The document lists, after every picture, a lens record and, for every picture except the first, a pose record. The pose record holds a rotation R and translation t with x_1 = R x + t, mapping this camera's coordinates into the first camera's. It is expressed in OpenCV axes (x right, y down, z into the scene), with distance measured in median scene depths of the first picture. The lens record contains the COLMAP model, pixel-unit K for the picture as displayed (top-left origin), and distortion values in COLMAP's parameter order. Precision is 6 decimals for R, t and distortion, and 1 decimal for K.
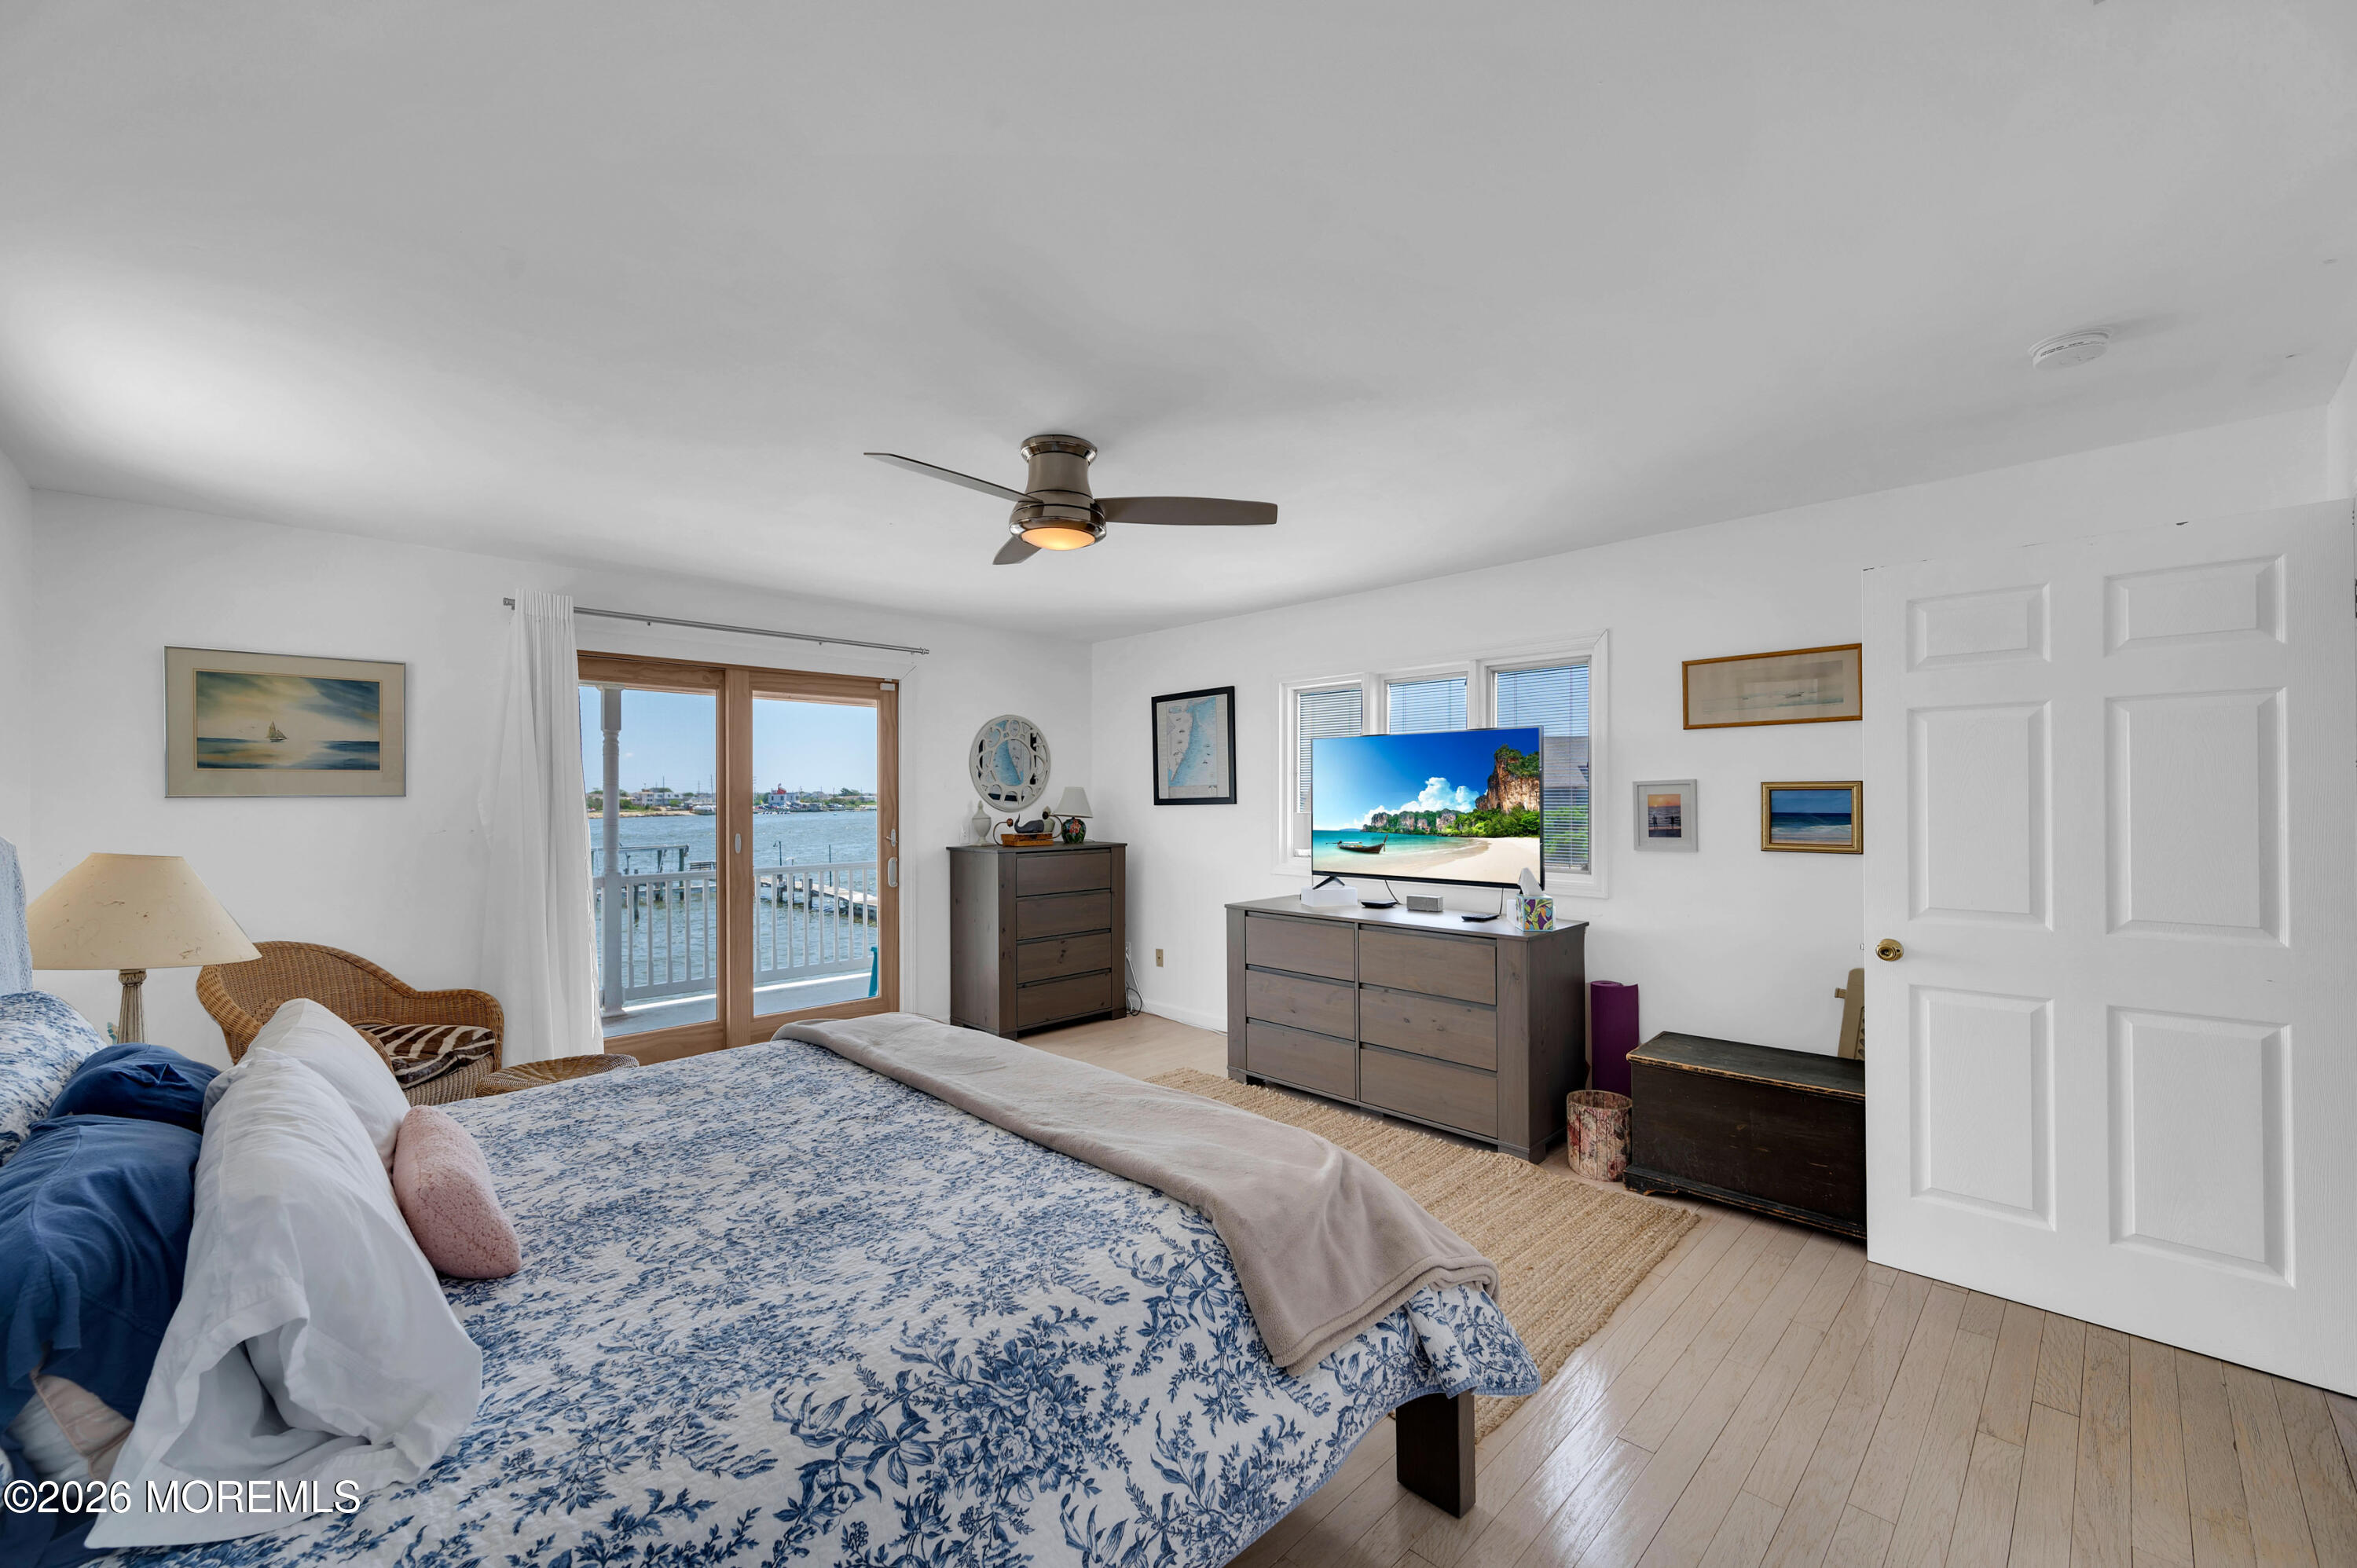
lens RADIAL K [[948.5, 0, 1166.9], [0, 948.5, 786.1], [0, 0, 1]] dist [-0.001899, -0.000133]
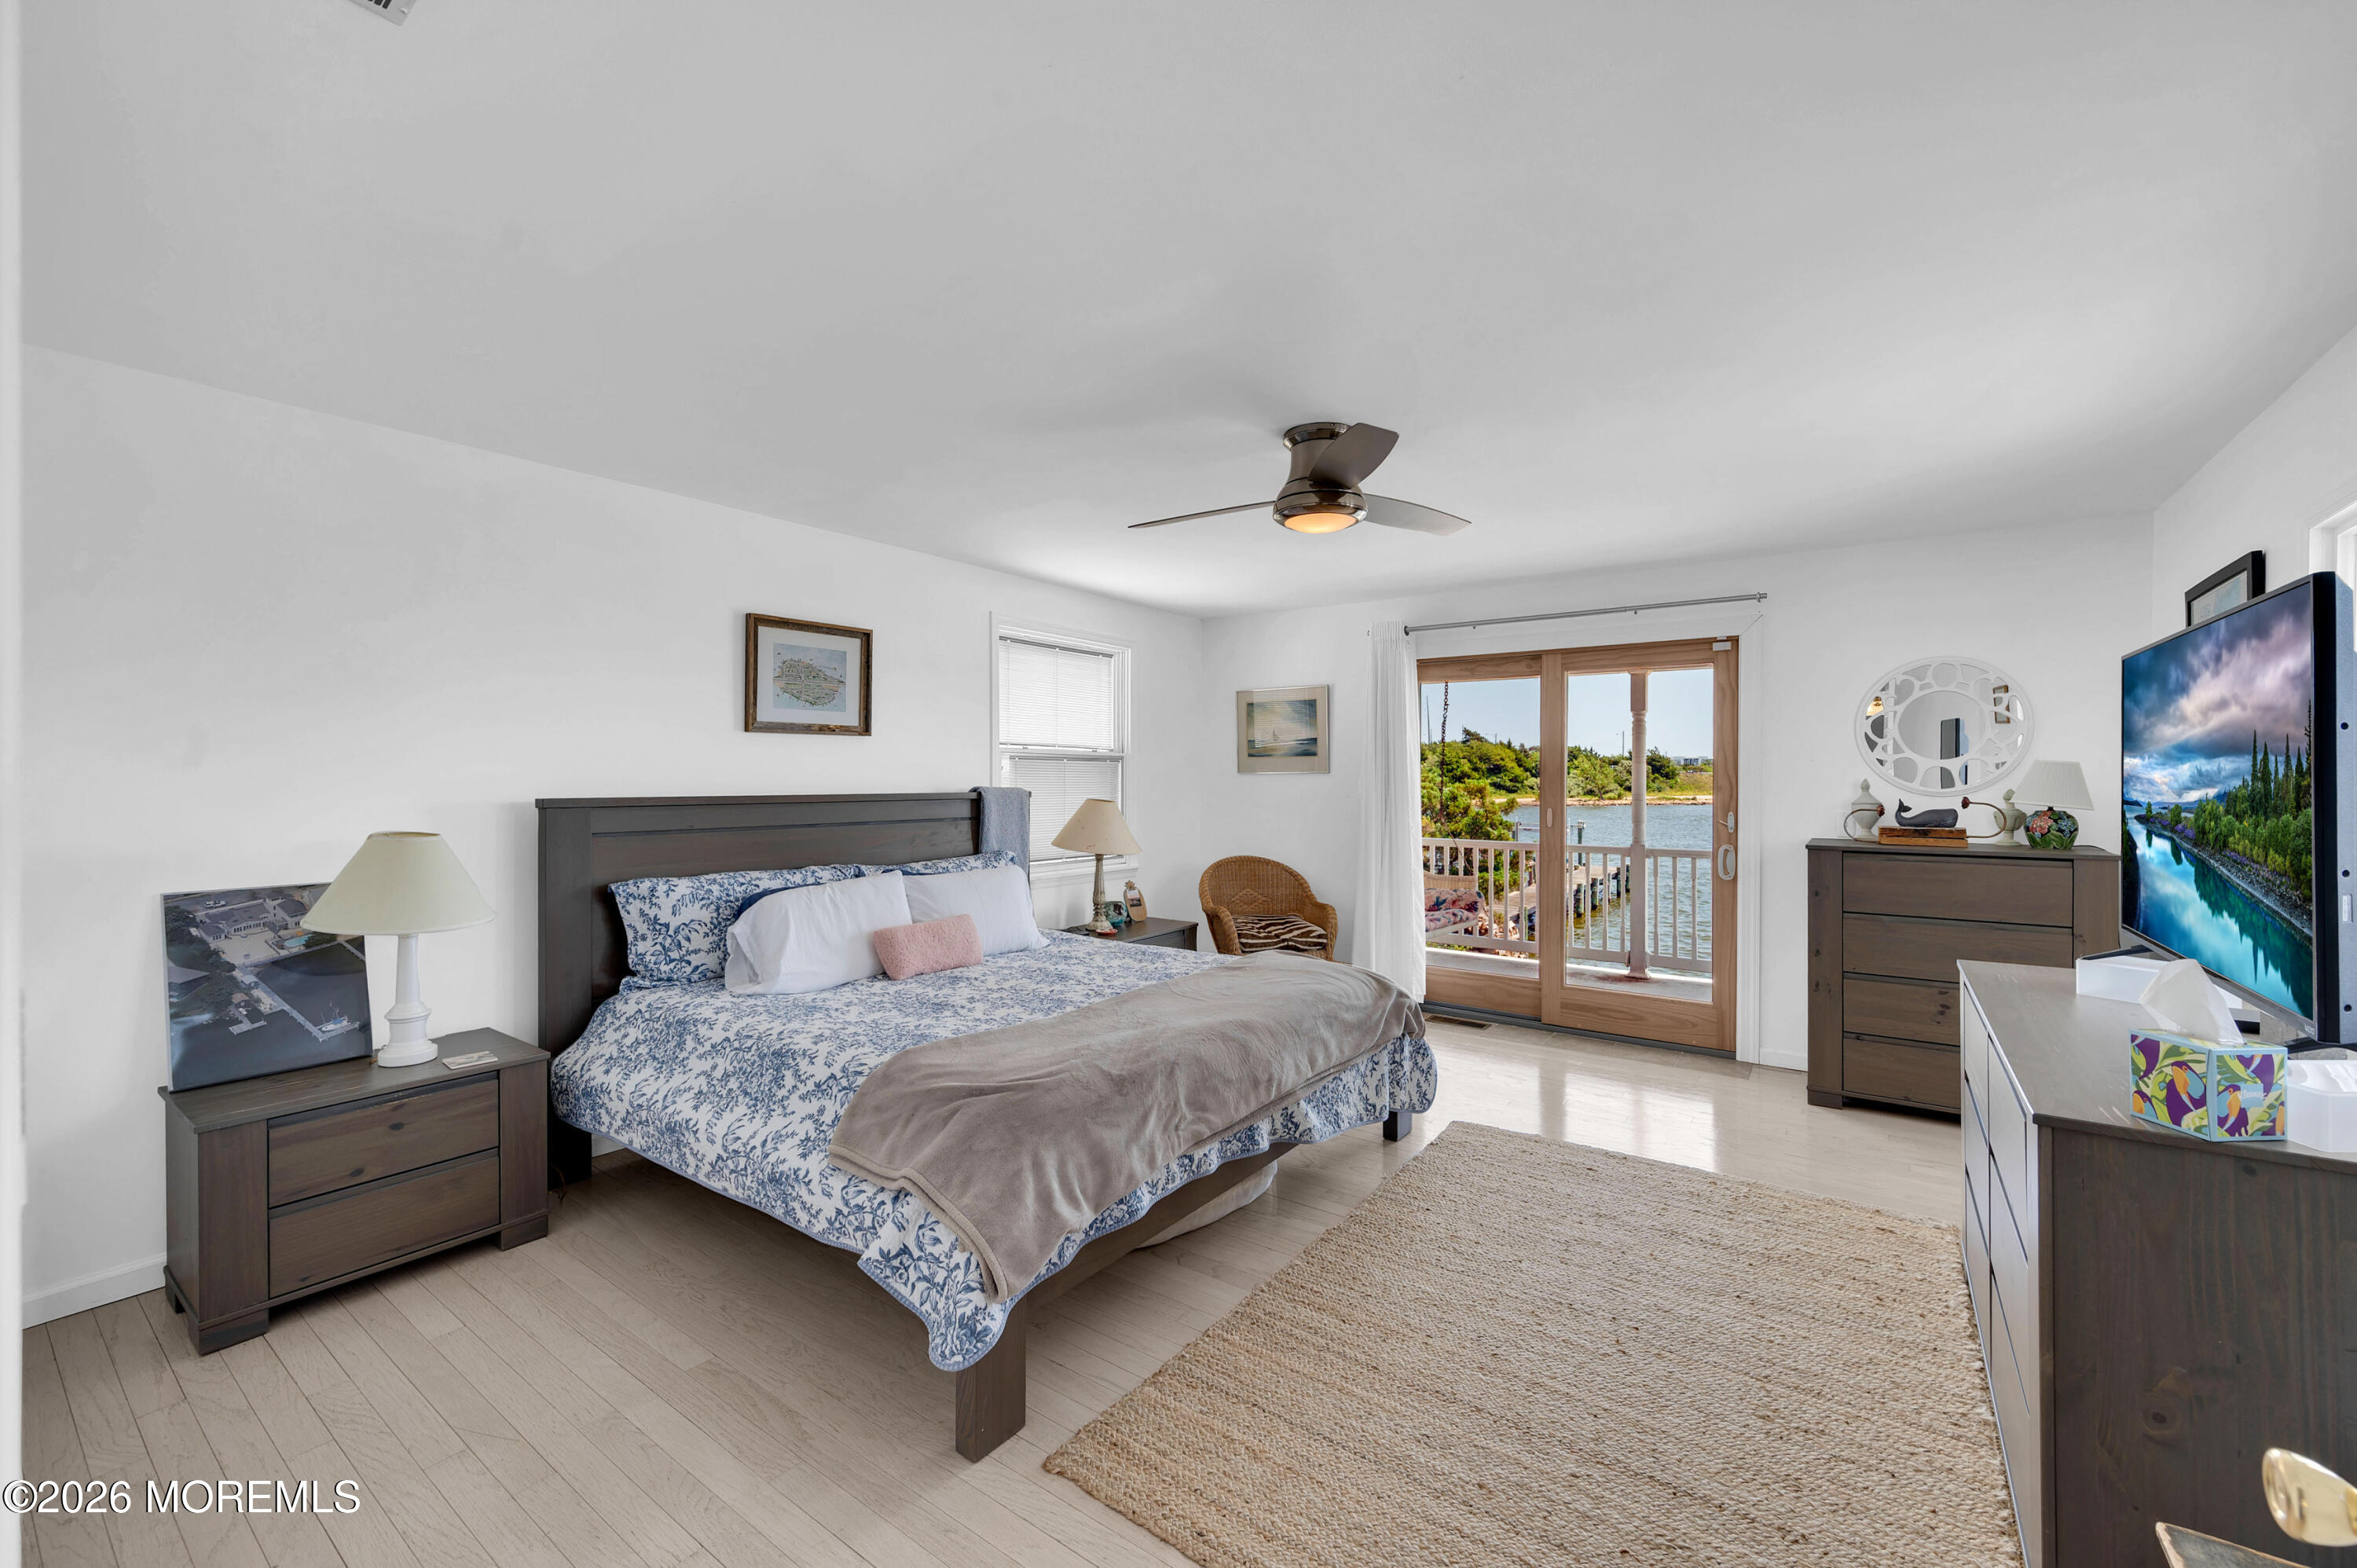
lens RADIAL K [[948.5, 0, 1171.7], [0, 948.5, 784.5], [0, 0, 1]] dist [-0.001899, -0.000133]
pose [[0.158677, 0.012519, -0.987251, 0.737412], [0.009607, 0.999853, 0.014223, 0.006131], [0.987284, -0.011741, 0.158533, 0.571458]]
